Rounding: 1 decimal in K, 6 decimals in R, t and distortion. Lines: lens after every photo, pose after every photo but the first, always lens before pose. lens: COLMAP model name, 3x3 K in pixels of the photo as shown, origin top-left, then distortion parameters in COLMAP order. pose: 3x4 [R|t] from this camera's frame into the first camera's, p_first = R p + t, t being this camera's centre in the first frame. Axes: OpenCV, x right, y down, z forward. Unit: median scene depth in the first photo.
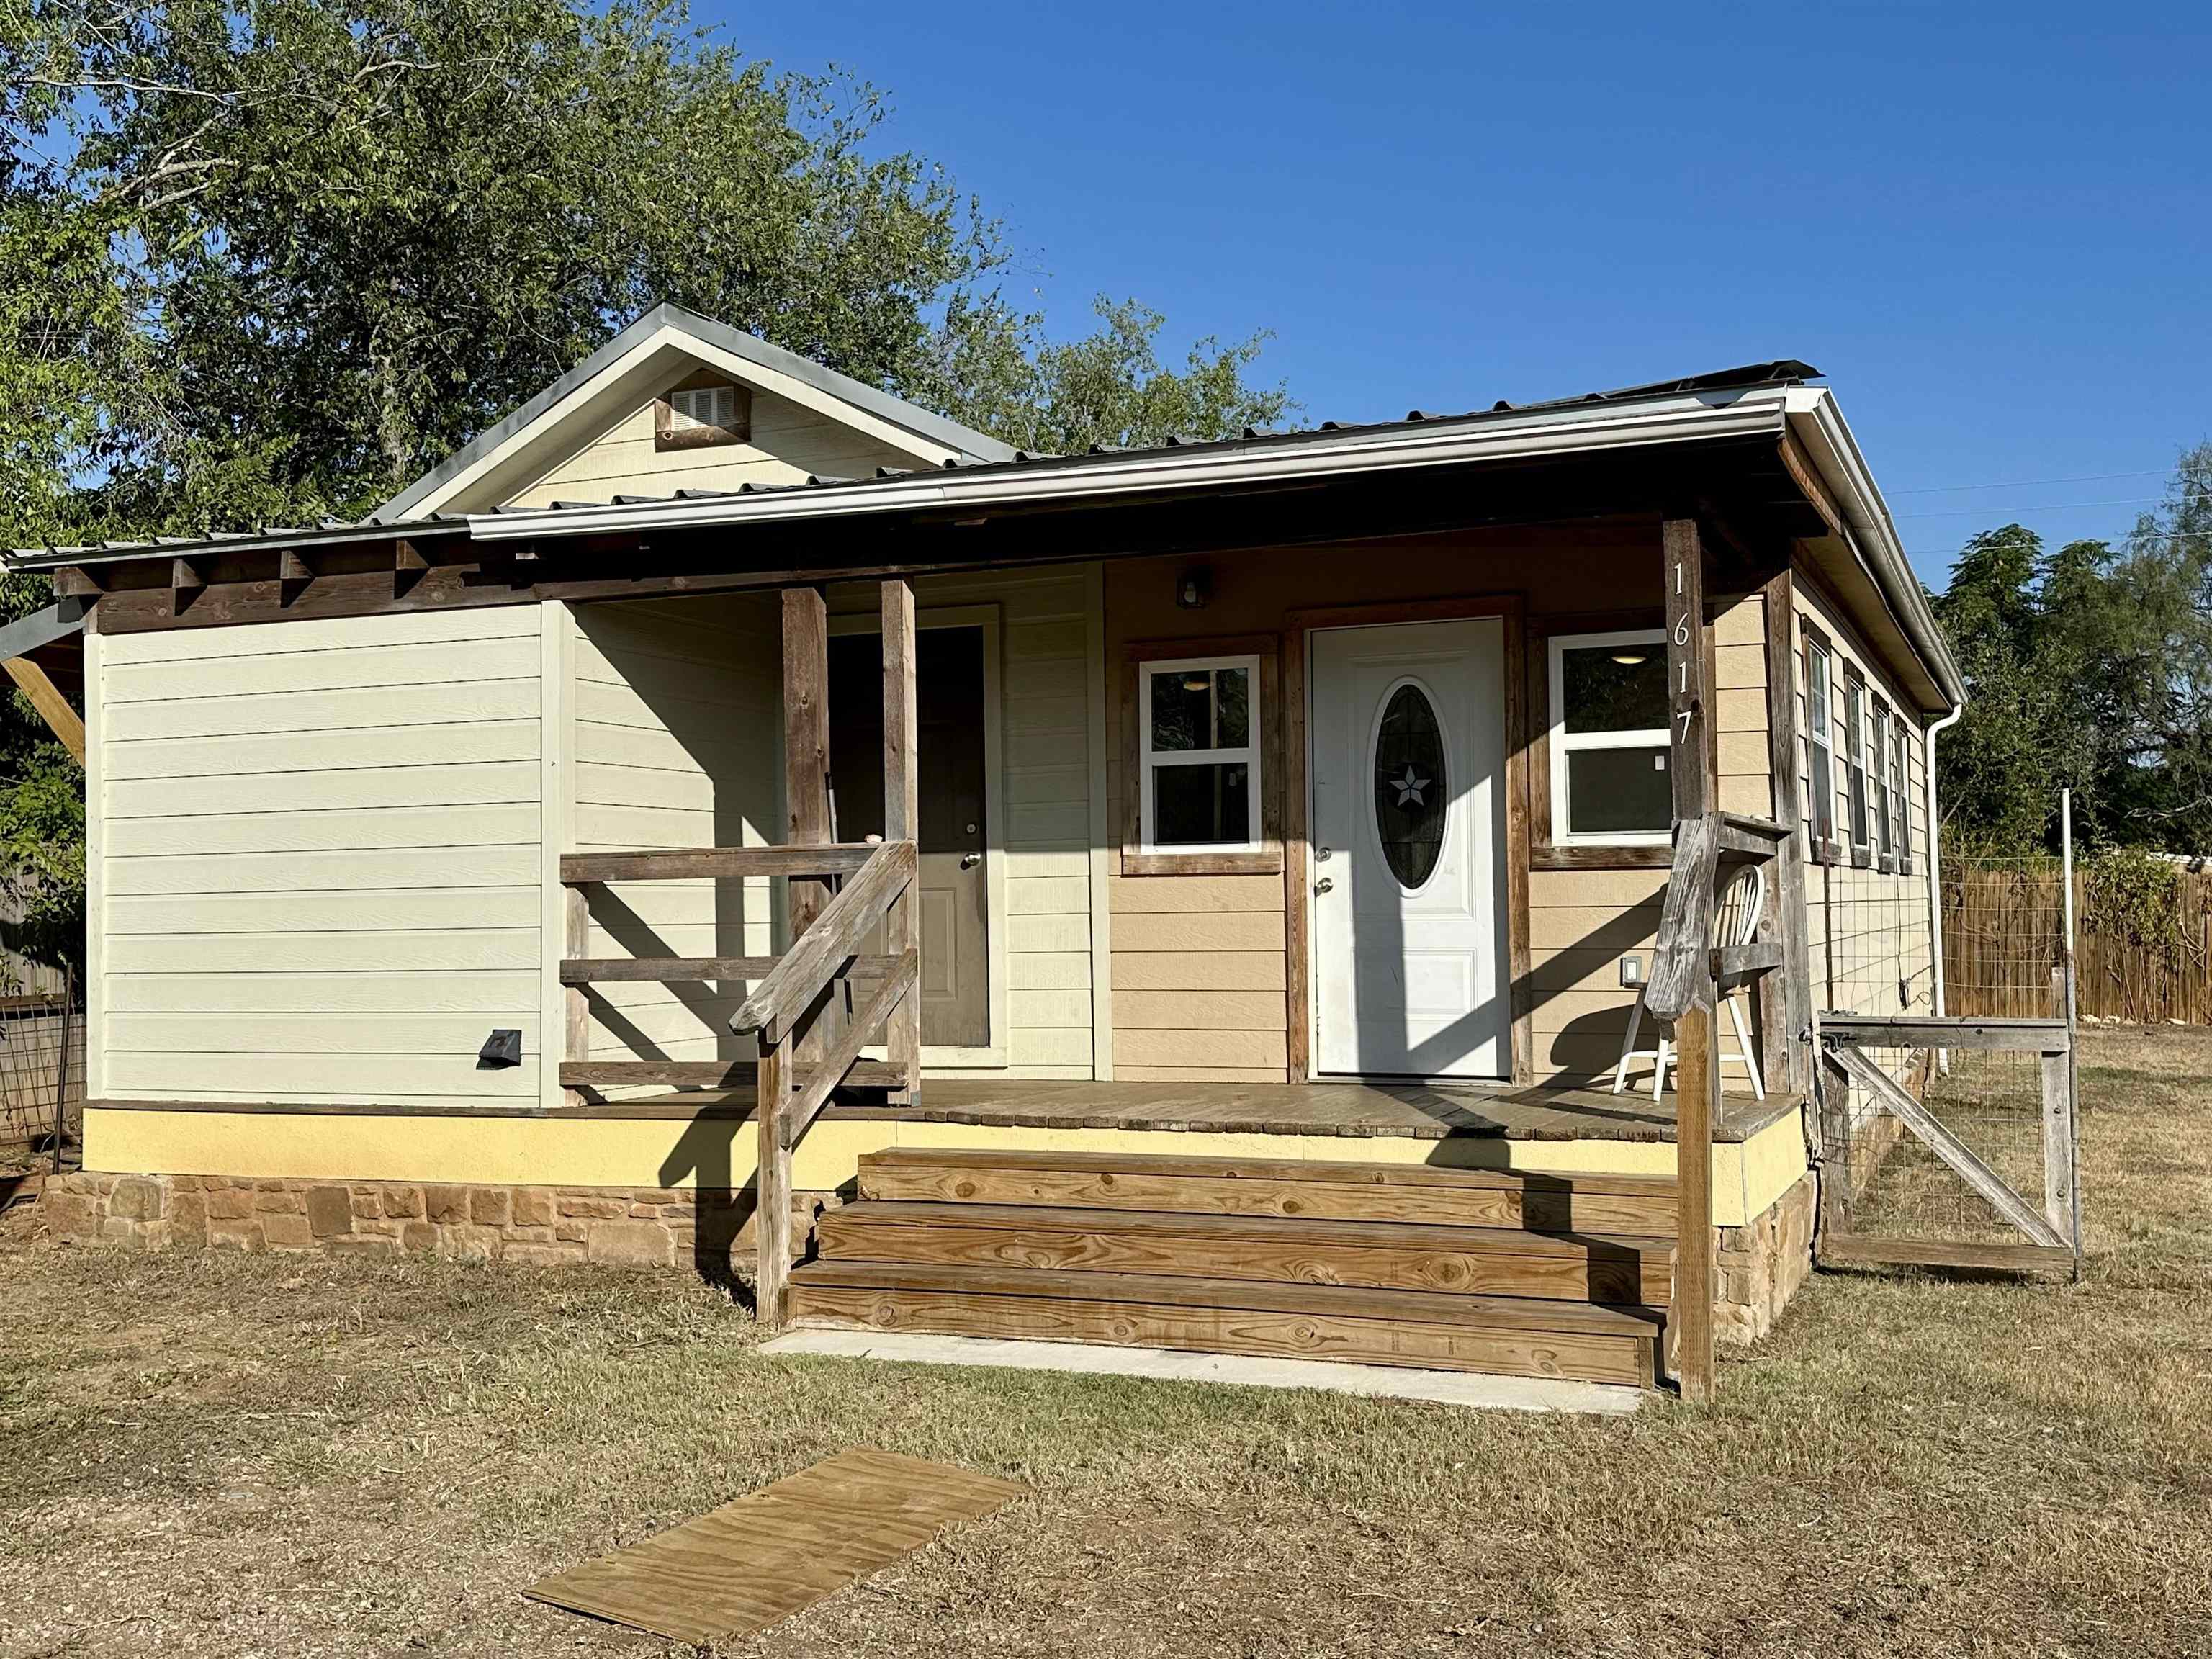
lens RADIAL K [[2218.4, 0, 1116.3], [0, 2218.4, 825.8], [0, 0, 1]] dist [0.170353, -0.314433]
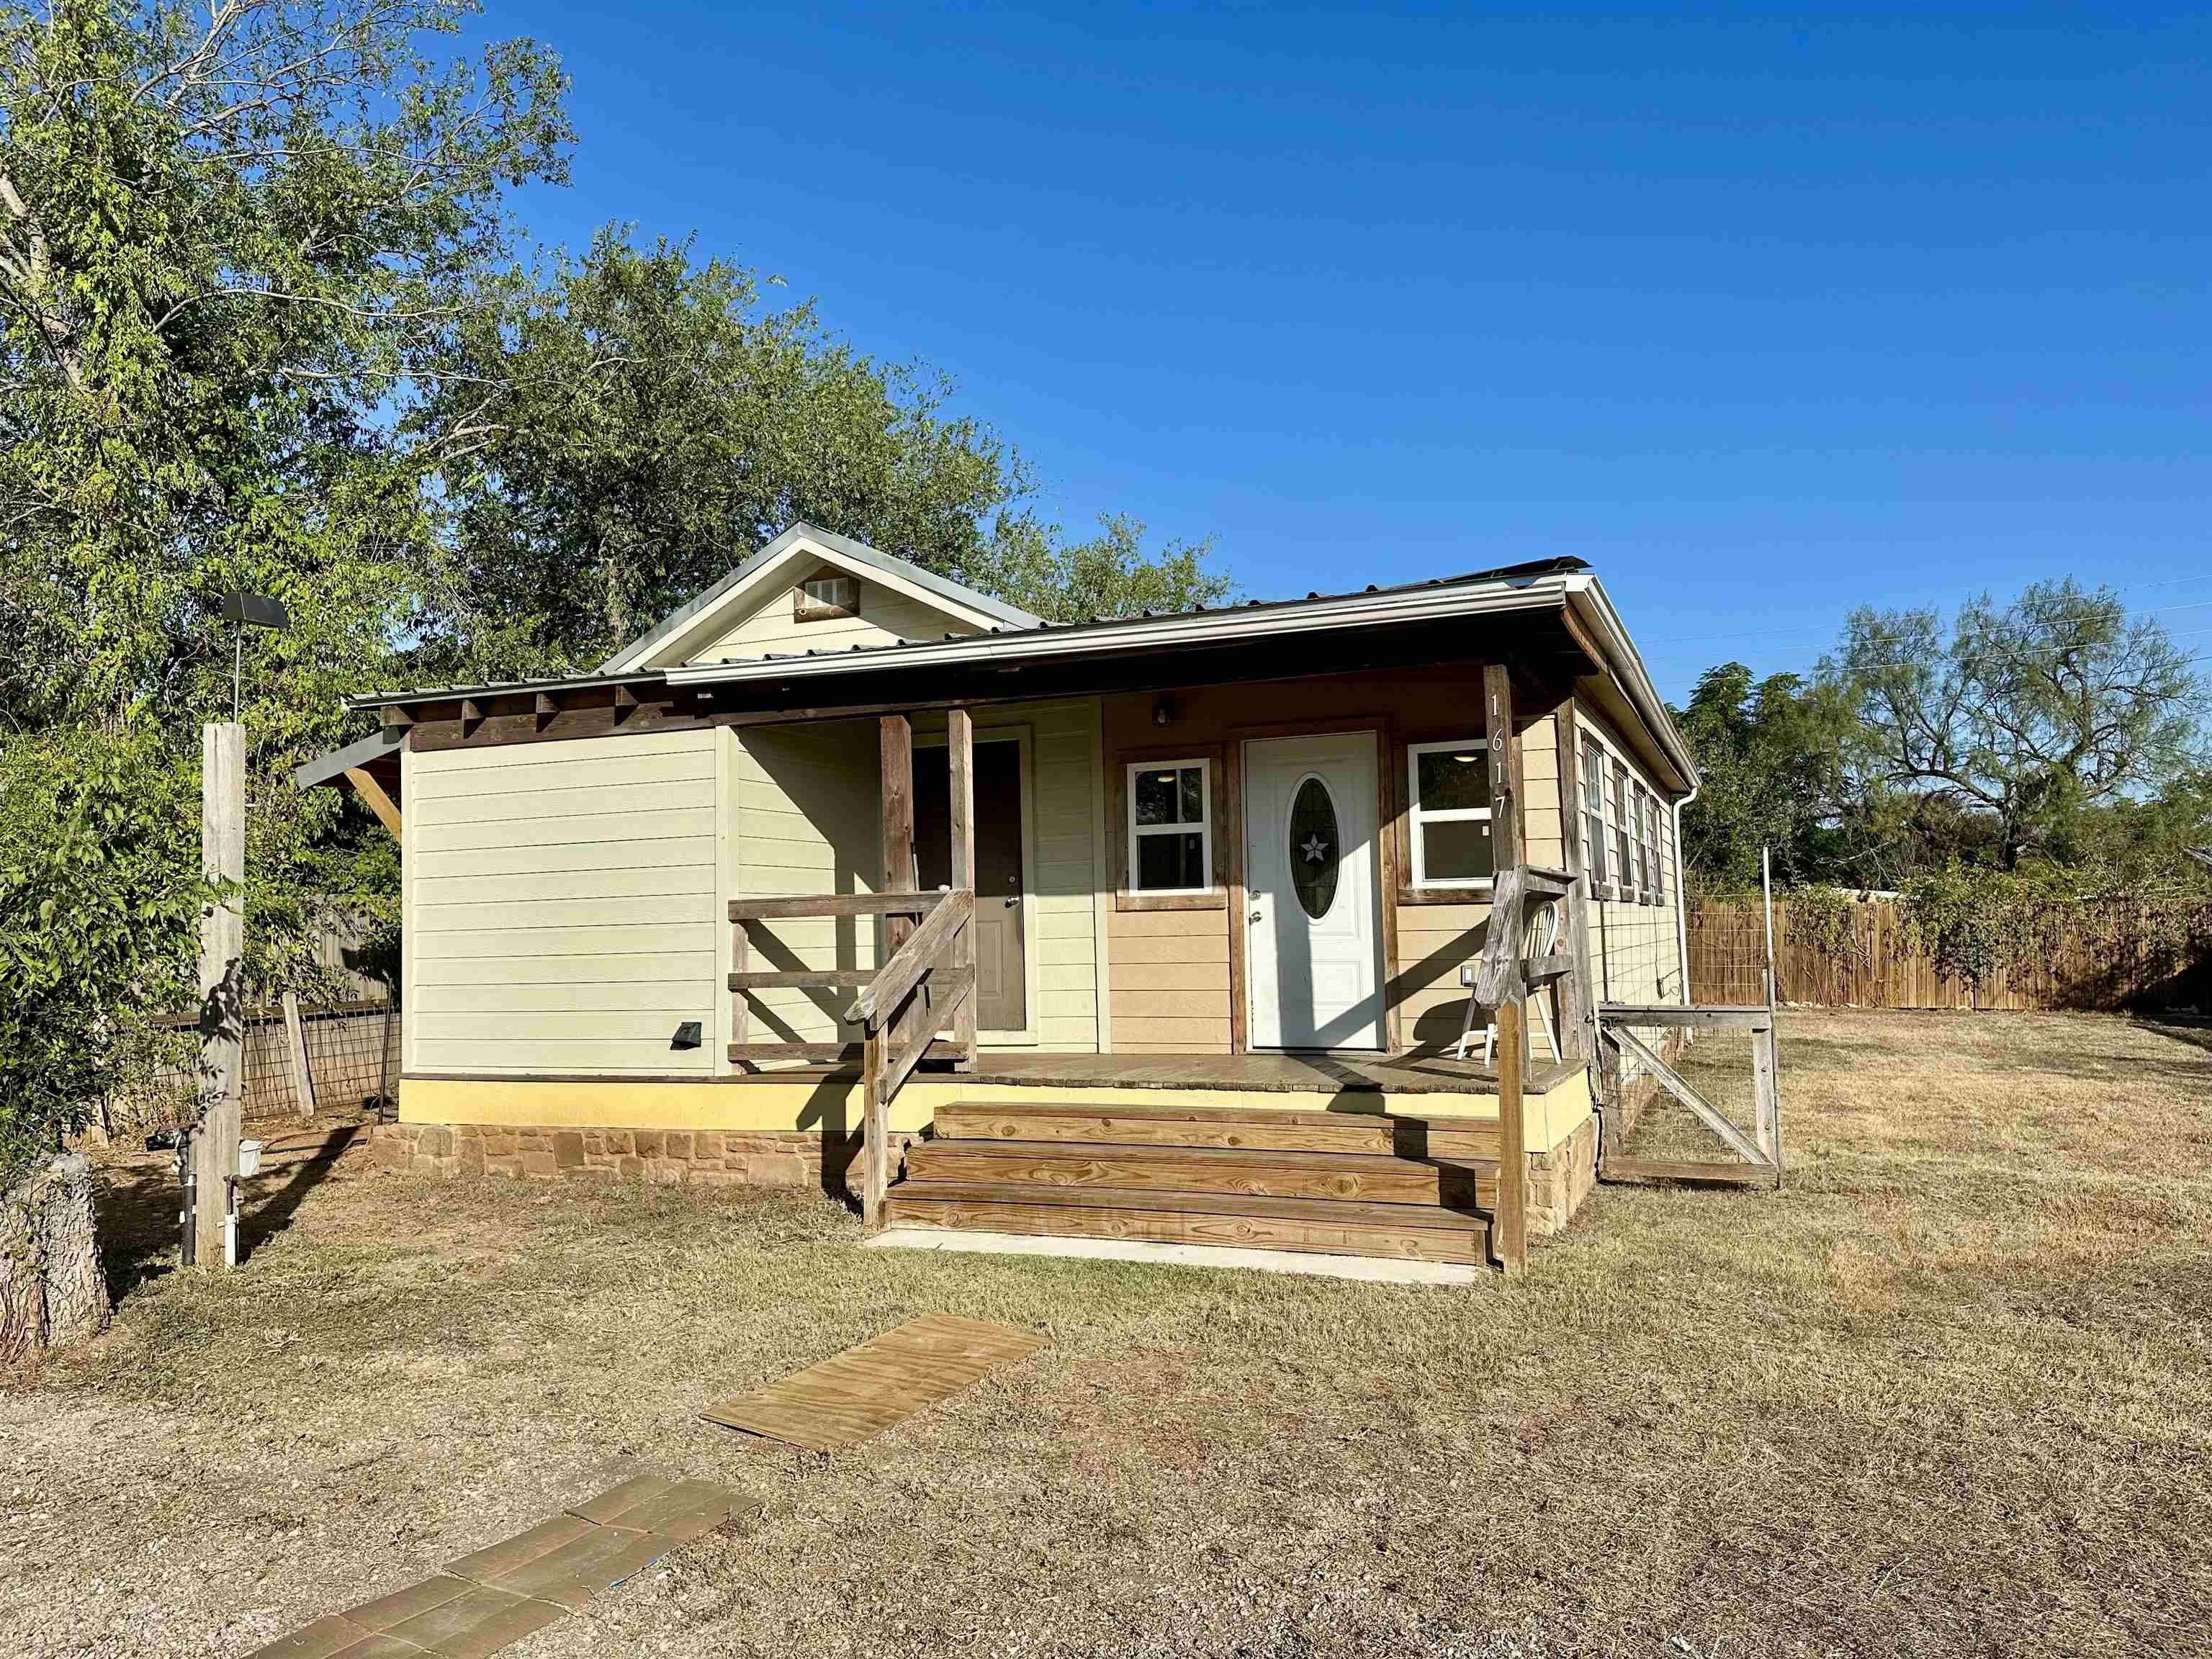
lens RADIAL K [[1535.4, 0, 1115.4], [0, 1535.4, 835.1], [0, 0, 1]] dist [0.170832, -0.311989]
pose [[0.999964, -0.008413, -0.001186, 0.003817], [0.008380, 0.999644, -0.025312, -0.001909], [0.001399, 0.025301, 0.999679, -0.004259]]
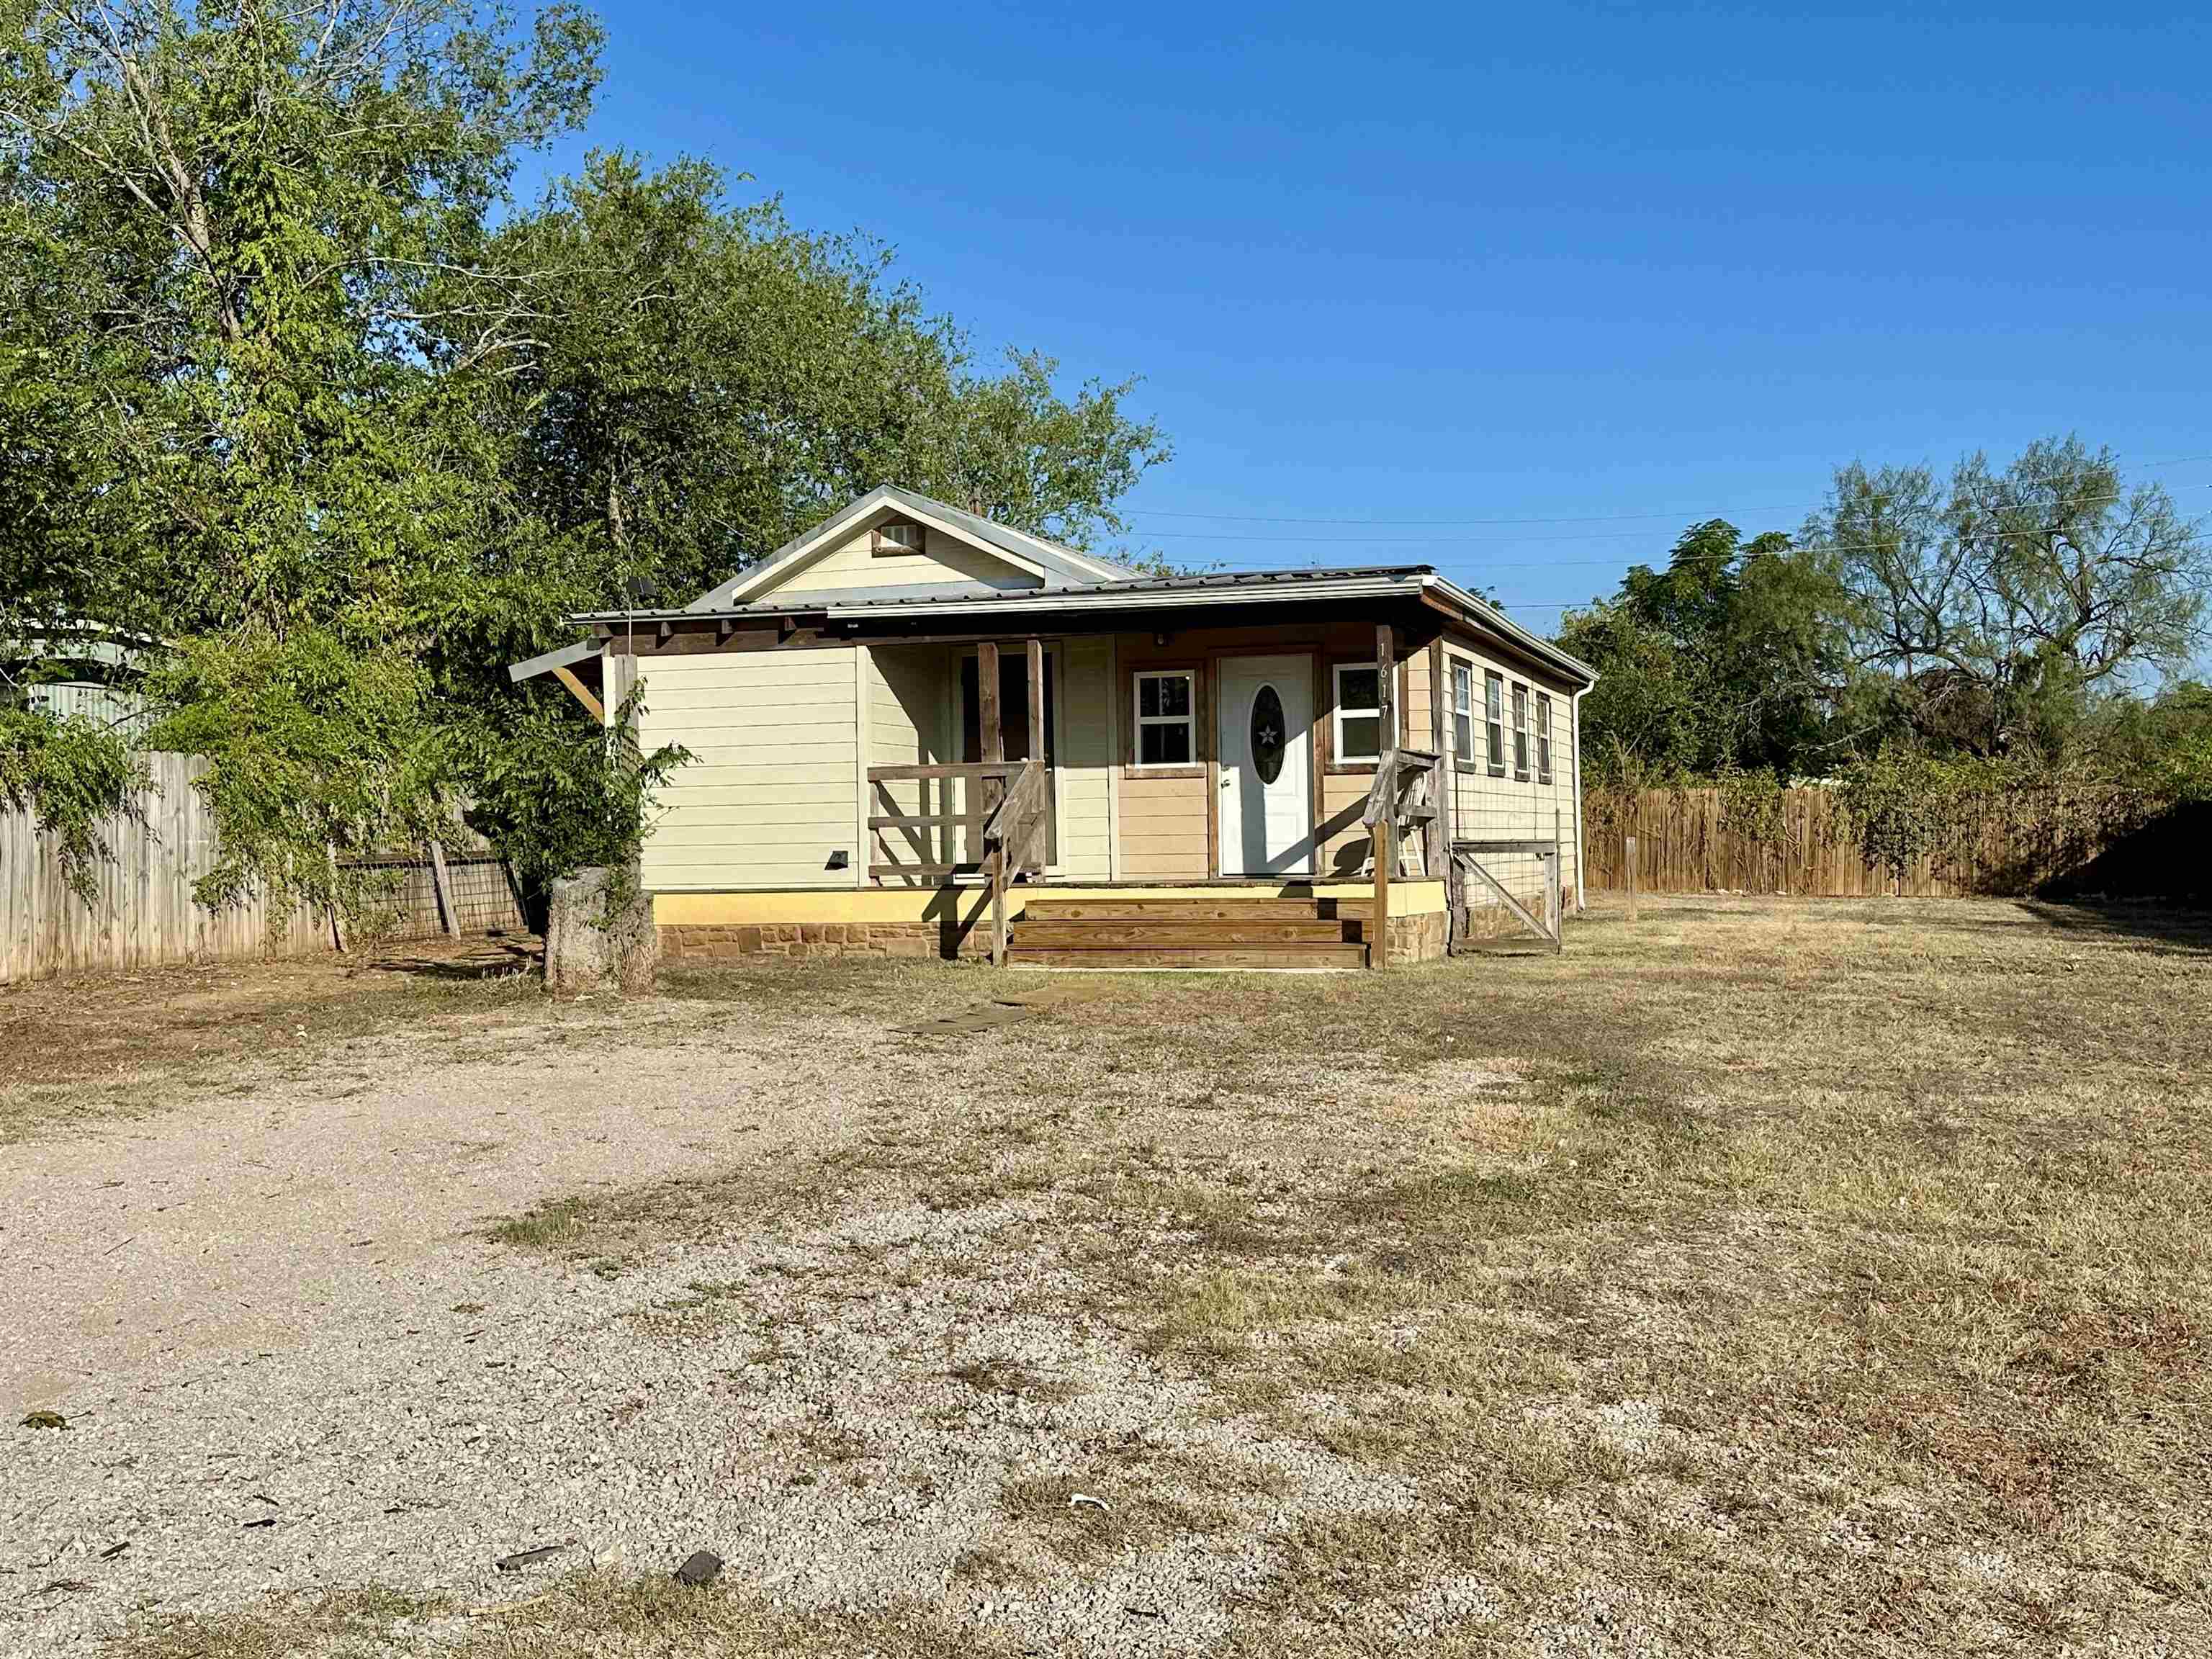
lens RADIAL K [[2218.4, 0, 1116.3], [0, 2218.4, 825.8], [0, 0, 1]] dist [0.170353, -0.314433]
pose [[0.996929, -0.001934, 0.078287, -0.174083], [-0.000377, 0.999565, 0.029497, 0.005893], [-0.078310, -0.029436, 0.996494, -1.072683]]
